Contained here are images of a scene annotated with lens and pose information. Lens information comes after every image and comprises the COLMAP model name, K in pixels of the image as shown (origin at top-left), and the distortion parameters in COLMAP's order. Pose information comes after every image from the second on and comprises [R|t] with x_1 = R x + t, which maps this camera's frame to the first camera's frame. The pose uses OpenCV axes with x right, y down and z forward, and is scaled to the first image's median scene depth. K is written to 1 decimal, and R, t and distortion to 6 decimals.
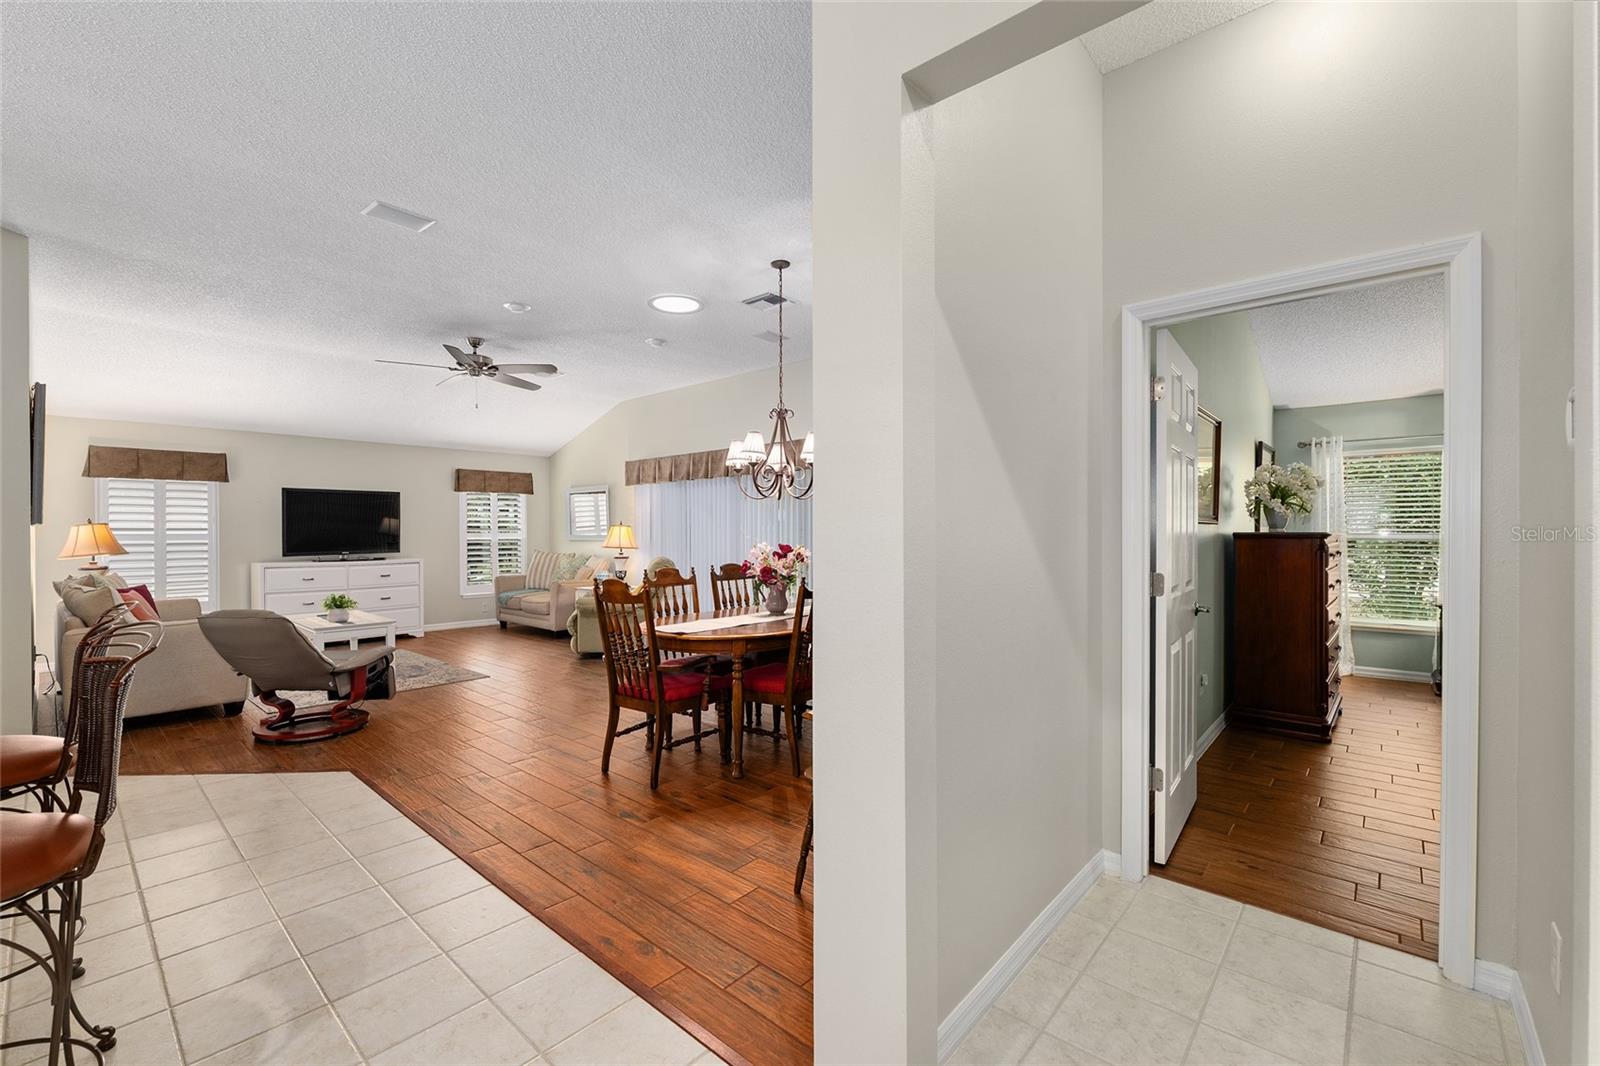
lens RADIAL K [[690.3, 0, 800.7], [0, 690.3, 541.9], [0, 0, 1]] dist [-0.001907, -0.000200]
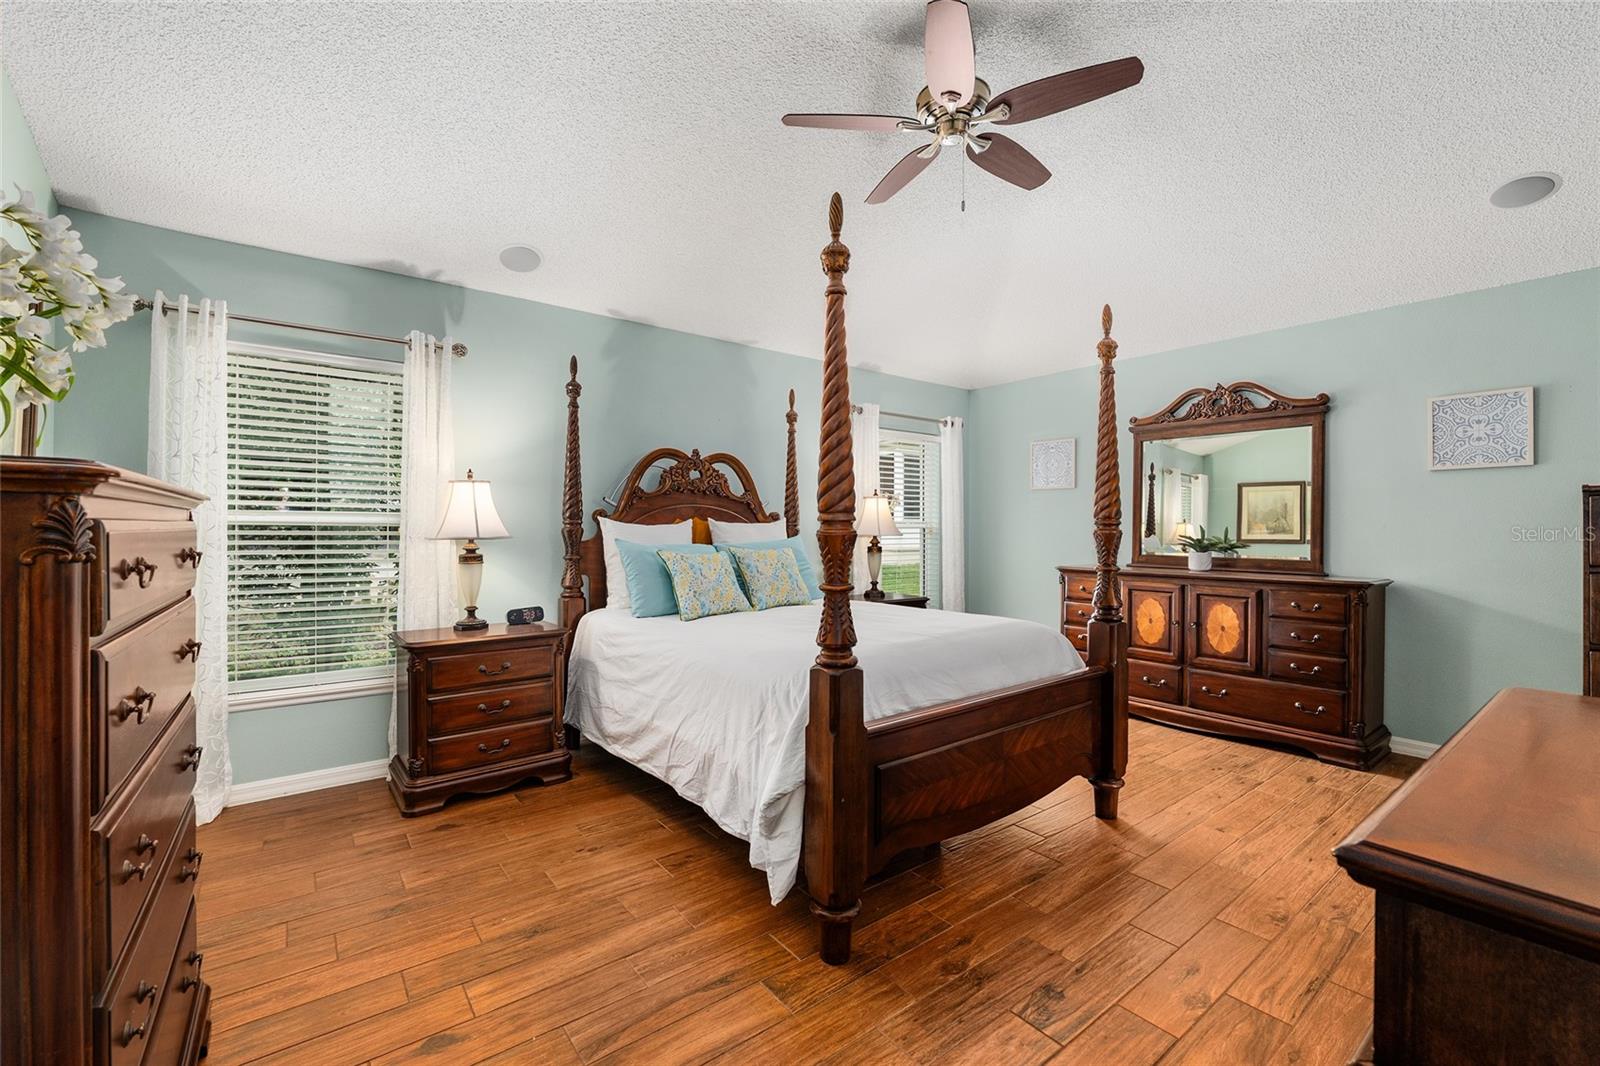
lens RADIAL K [[651.3, 0, 800.3], [0, 651.3, 536.7], [0, 0, 1]] dist [-0.011033, 0.000068]
pose [[0.182758, 0.012994, 0.983072, 0.443248], [-0.027417, 0.999591, -0.008115, 0.002194], [-0.982775, -0.025470, 0.183040, 0.547693]]
